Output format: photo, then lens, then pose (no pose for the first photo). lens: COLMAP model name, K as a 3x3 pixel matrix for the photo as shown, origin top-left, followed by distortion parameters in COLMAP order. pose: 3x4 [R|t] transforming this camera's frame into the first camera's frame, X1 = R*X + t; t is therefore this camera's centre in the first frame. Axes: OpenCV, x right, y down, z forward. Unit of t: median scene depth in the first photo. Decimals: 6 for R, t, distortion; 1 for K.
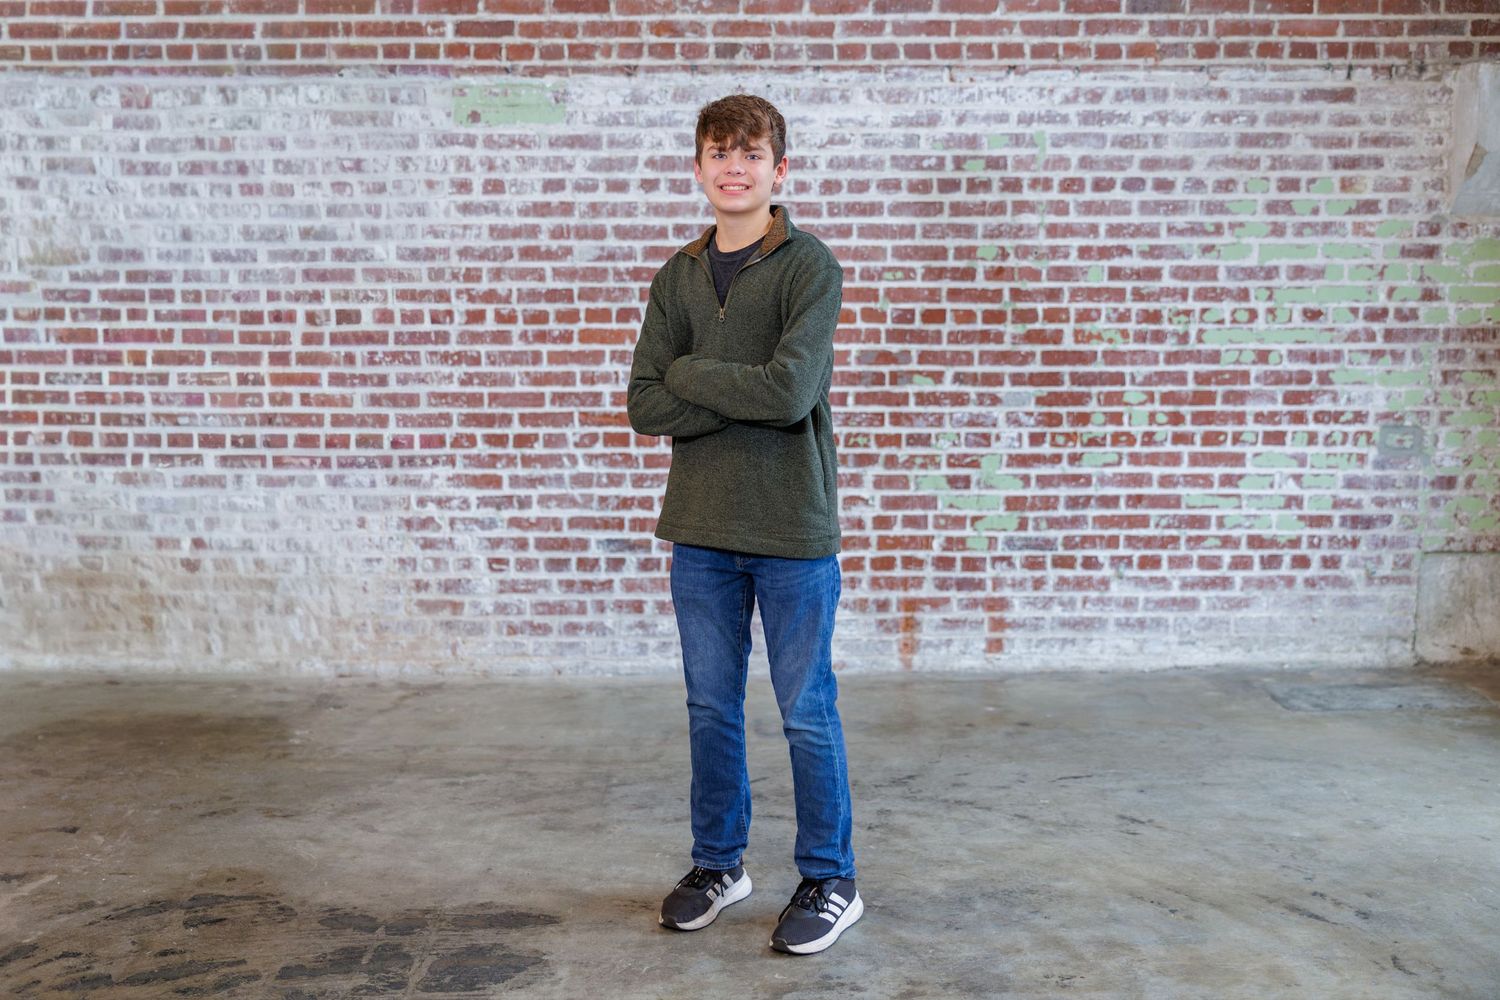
lens RADIAL K [[1716.1, 0, 727.9], [0, 1716.1, 492.9], [0, 0, 1]] dist [-0.002946, -0.005269]
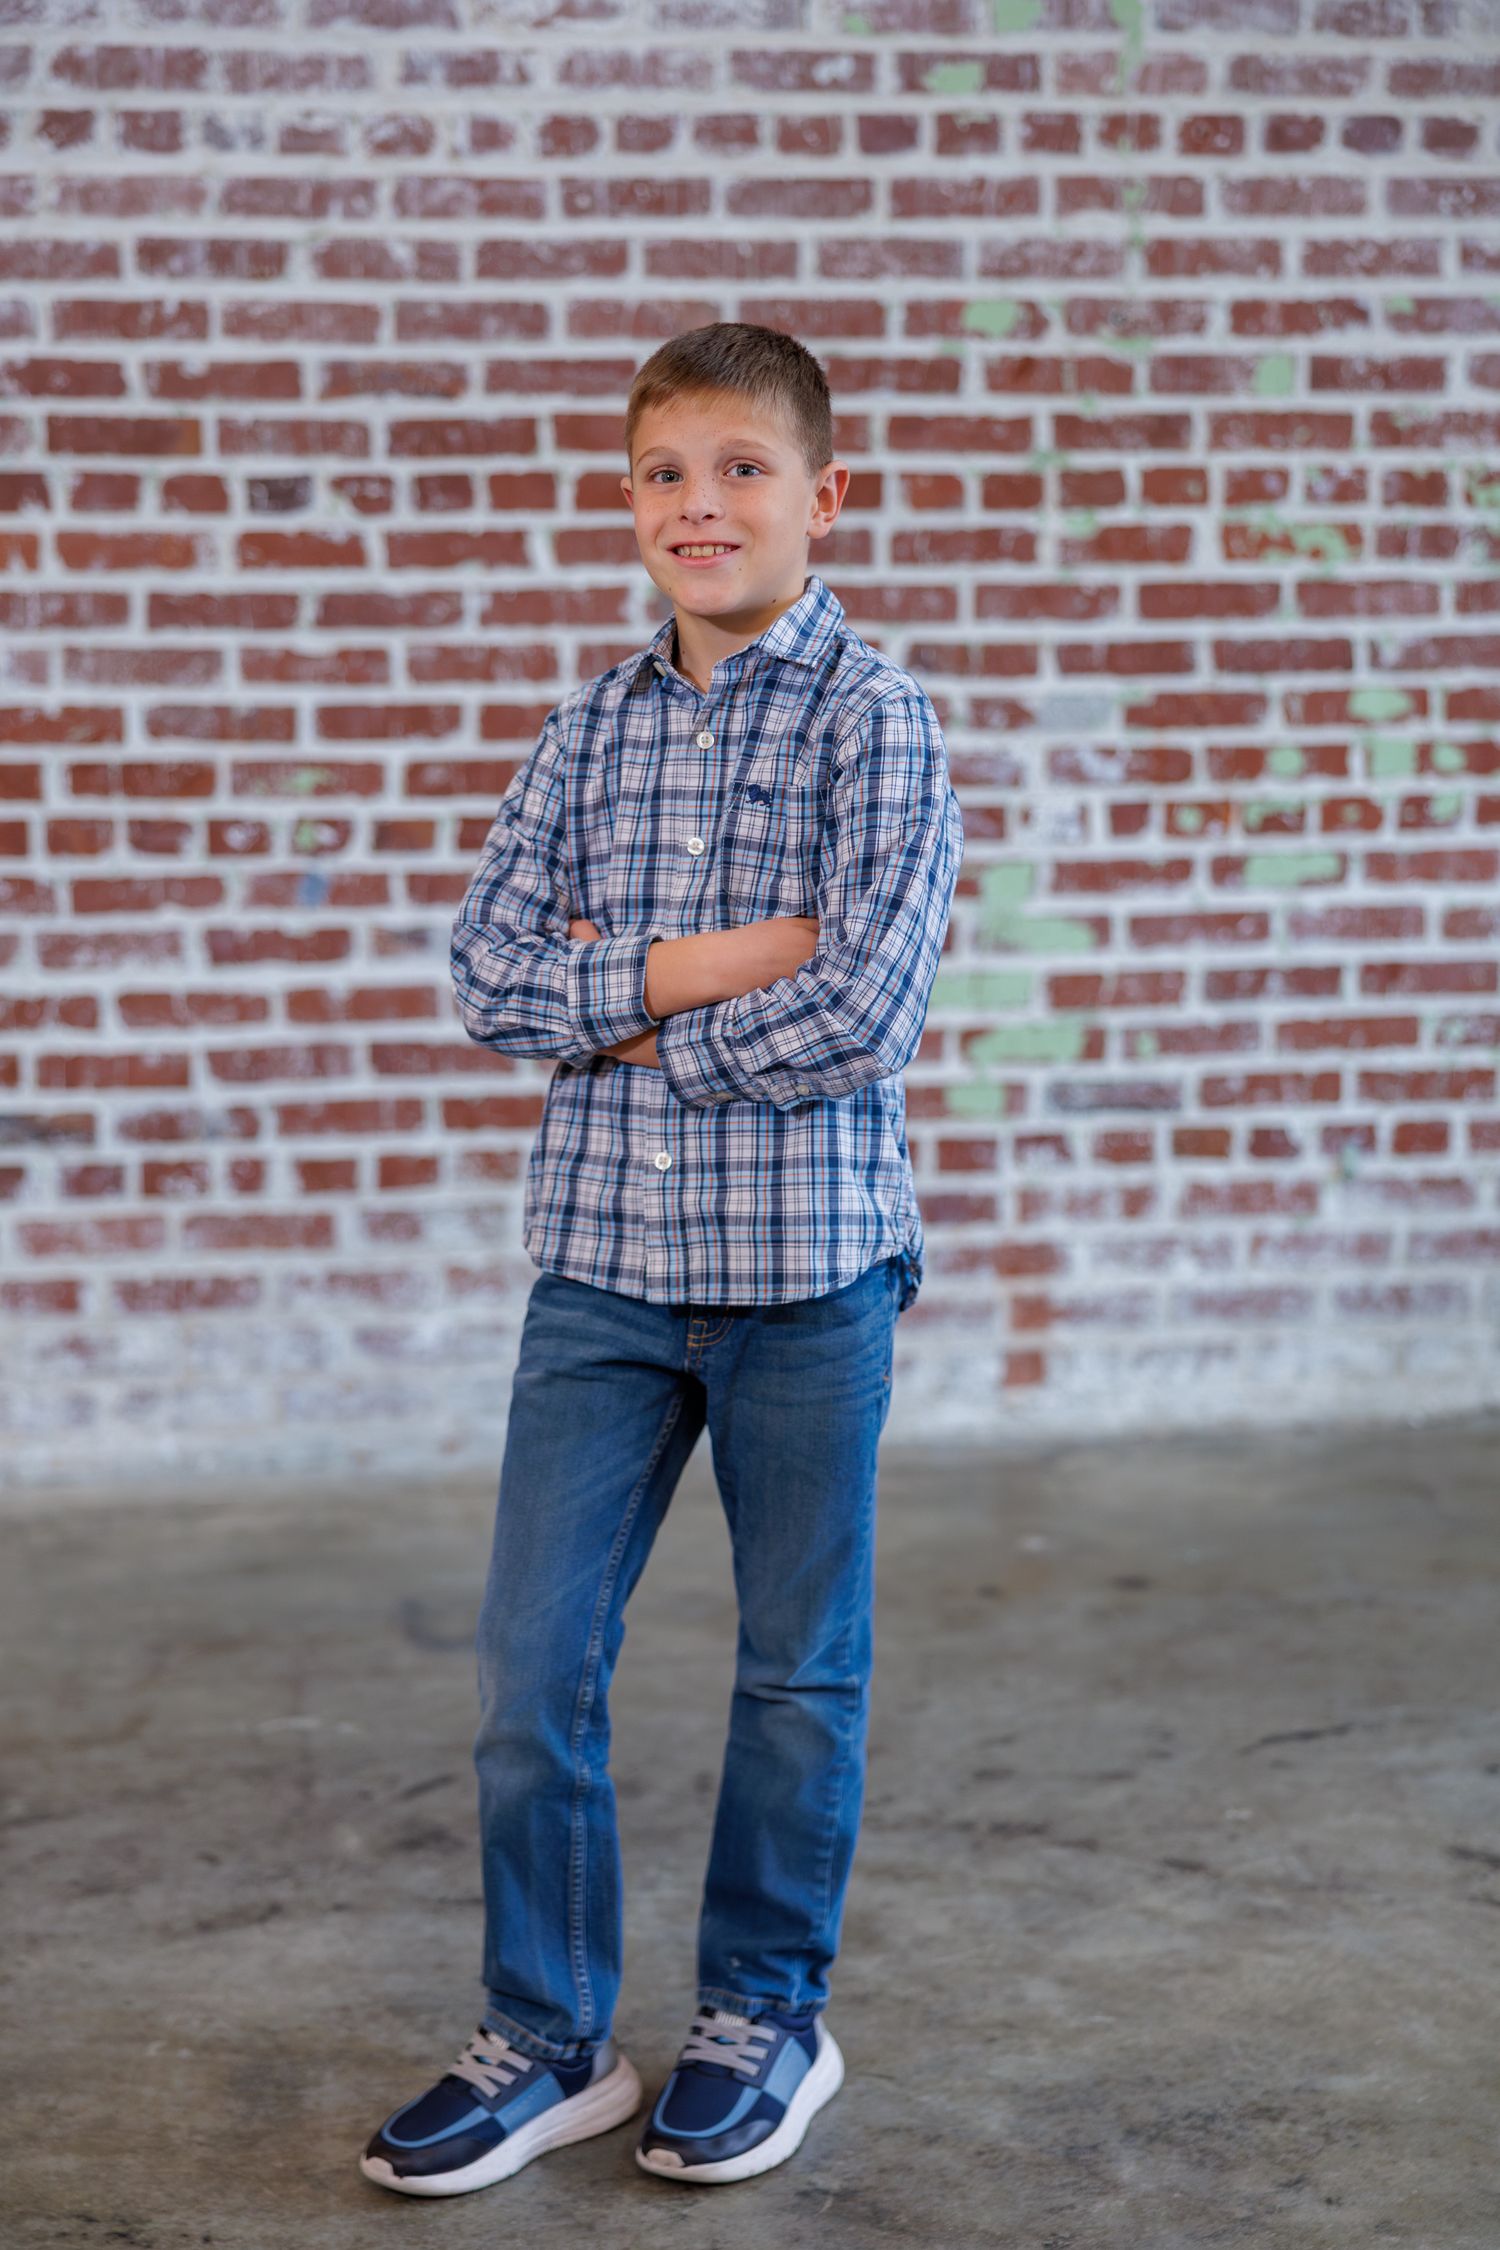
lens RADIAL K [[3814.6, 0, 733.8], [0, 3814.6, 1118.5], [0, 0, 1]] dist [0.011449, -0.102381]
pose [[0.991783, -0.025887, 0.125288, -0.012273], [0.021995, 0.999235, 0.032347, 0.005461], [-0.126029, -0.029326, 0.991593, 0.180757]]
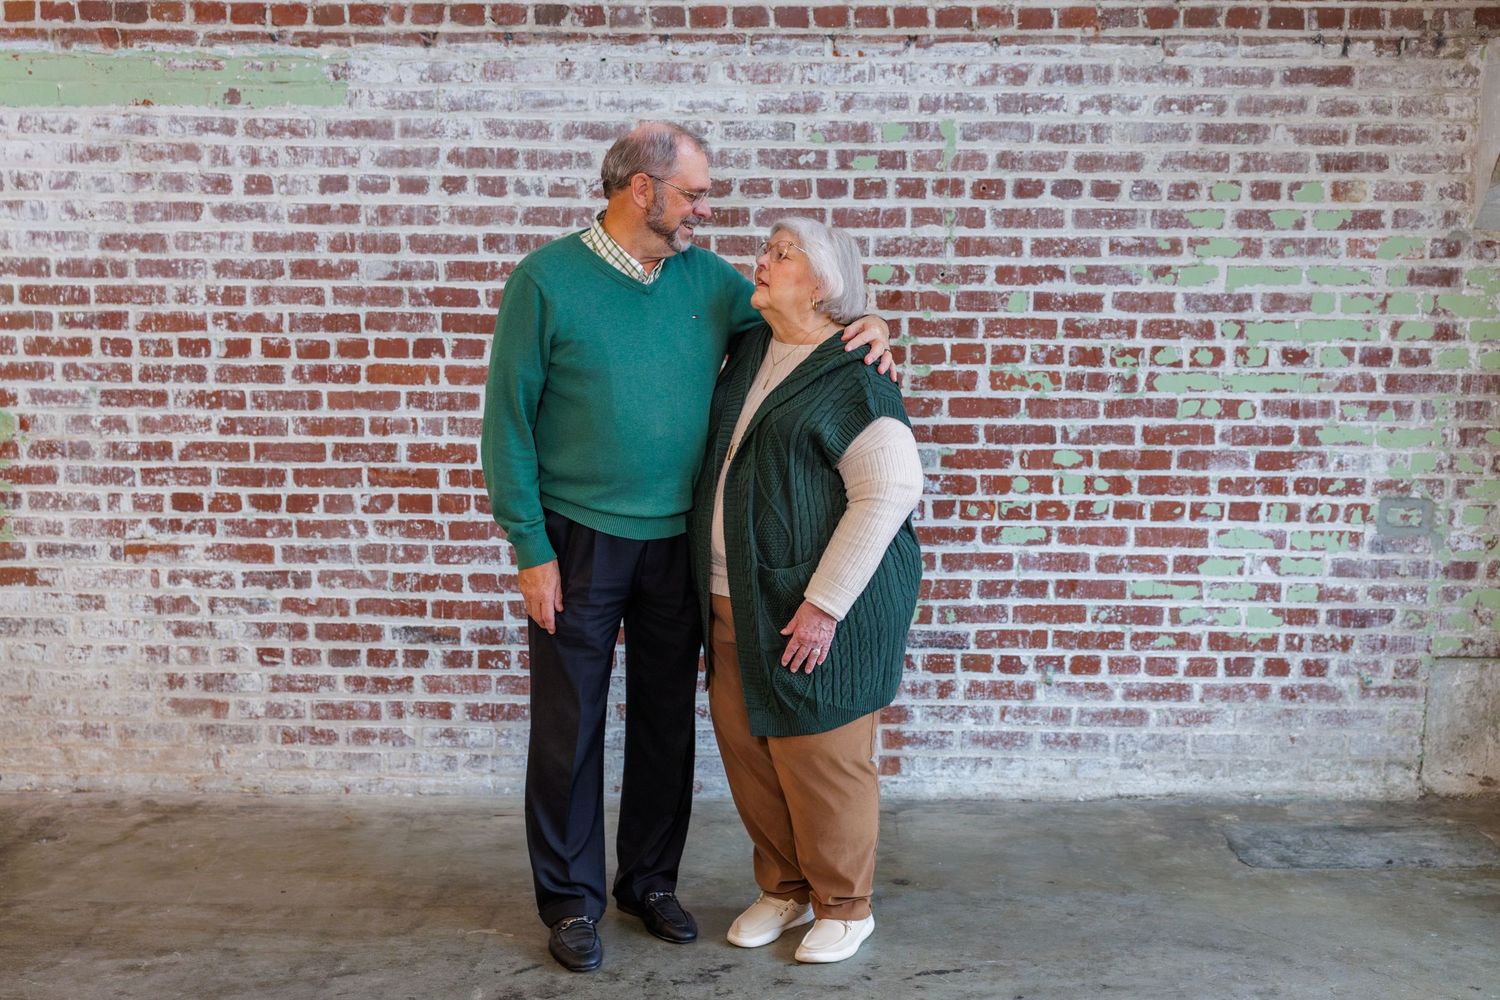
lens RADIAL K [[1857.9, 0, 742.8], [0, 1857.9, 521.0], [0, 0, 1]] dist [-0.008098, 0.046373]
pose [[0.999662, 0.012344, -0.022867, 0.107979], [-0.011816, 0.999664, 0.023086, -0.044986], [0.023144, -0.022808, 0.999472, 0.140734]]
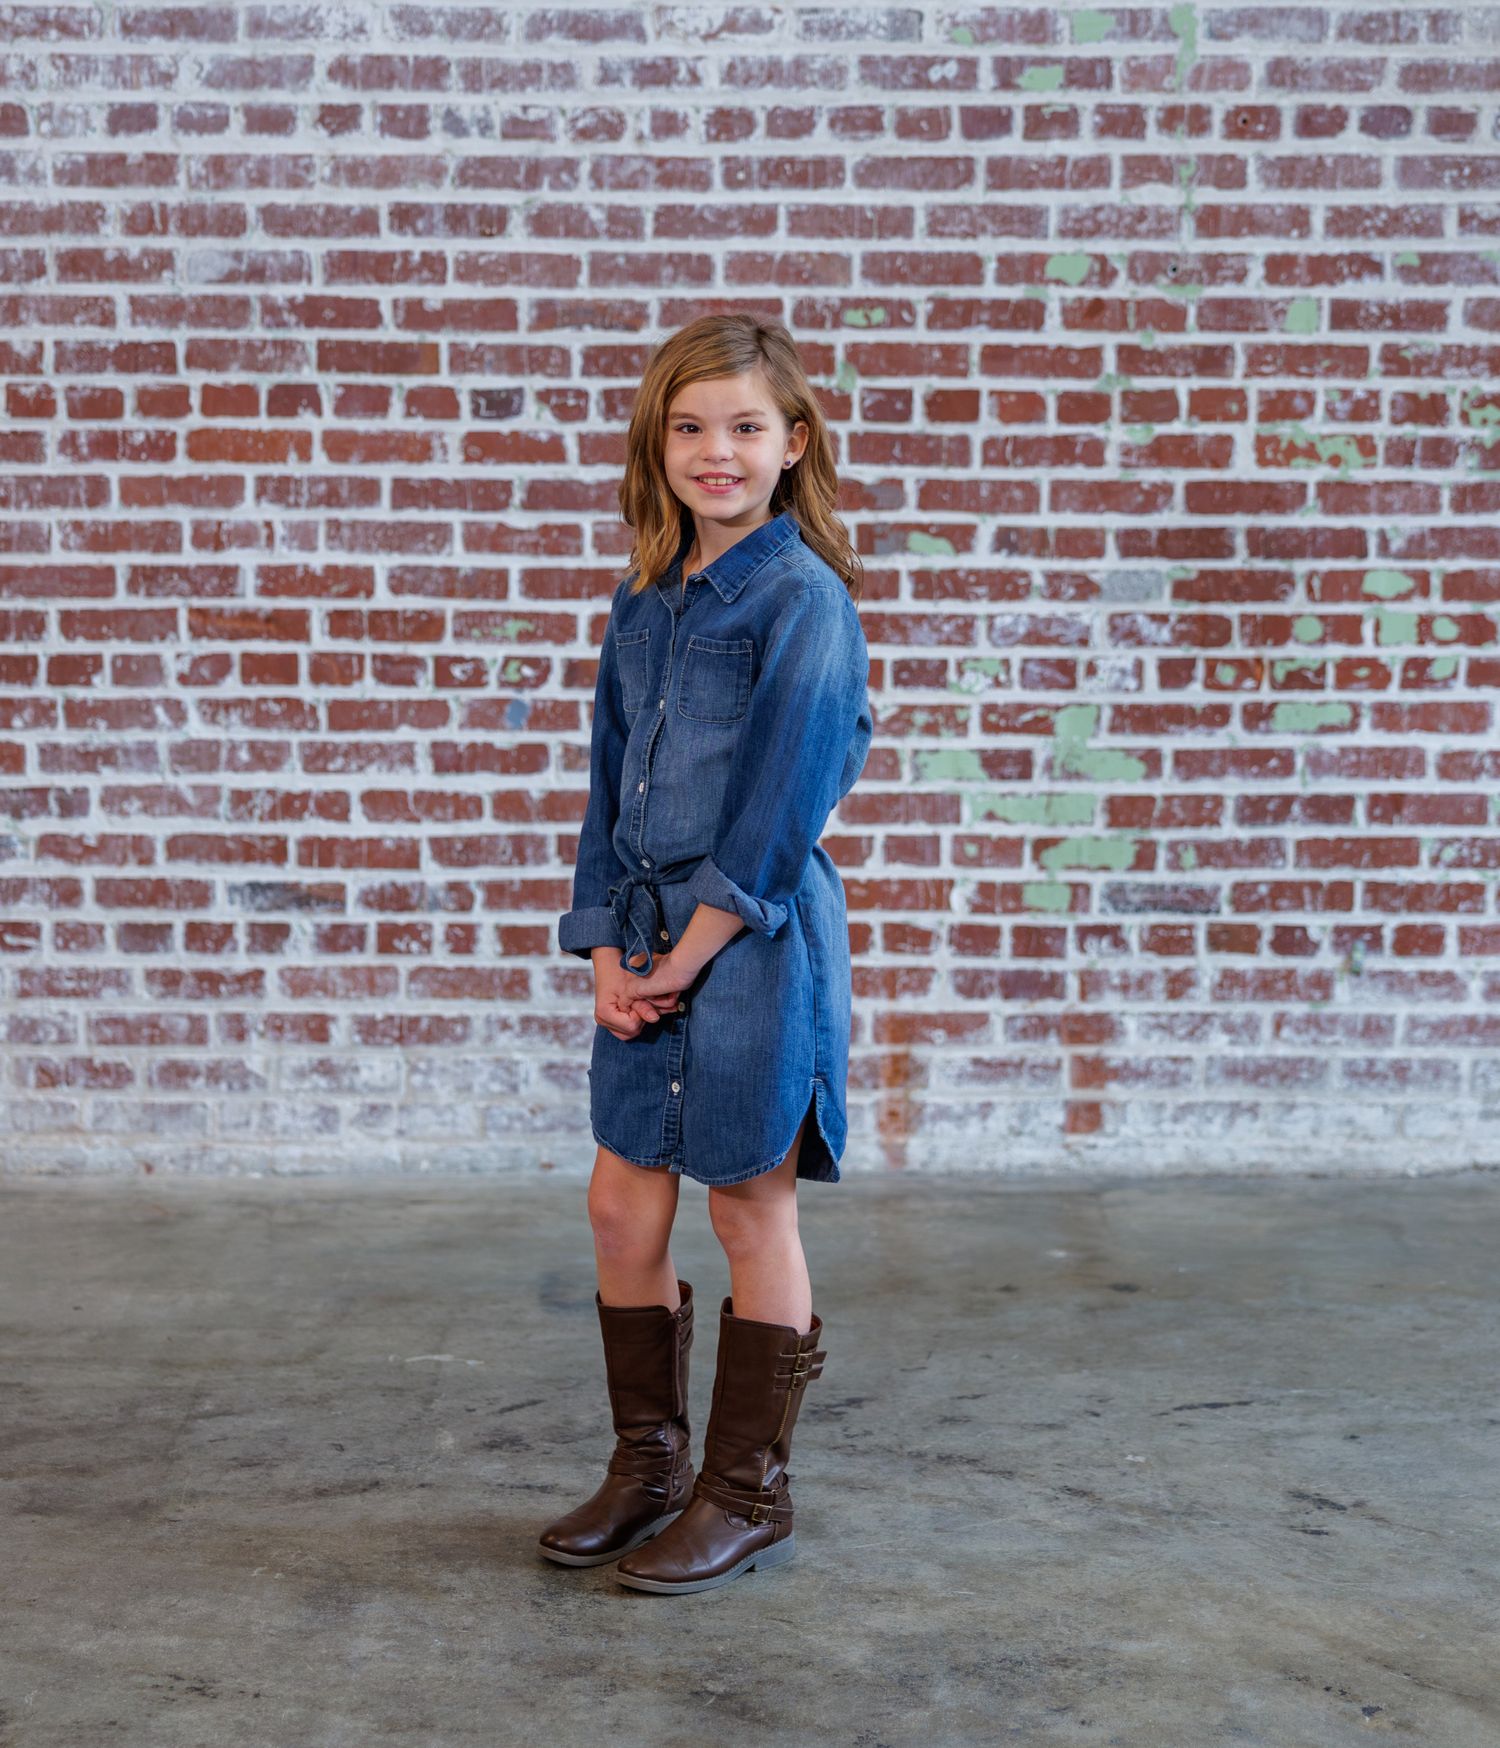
lens RADIAL K [[3471.8, 0, 686.6], [0, 3471.8, 846.8], [0, 0, 1]] dist [0.004570, -0.018753]
pose [[0.999935, 0.006176, -0.009594, 0.057703], [-0.006066, 0.999915, 0.011507, 0.005706], [0.009664, -0.011448, 0.999888, 0.060905]]
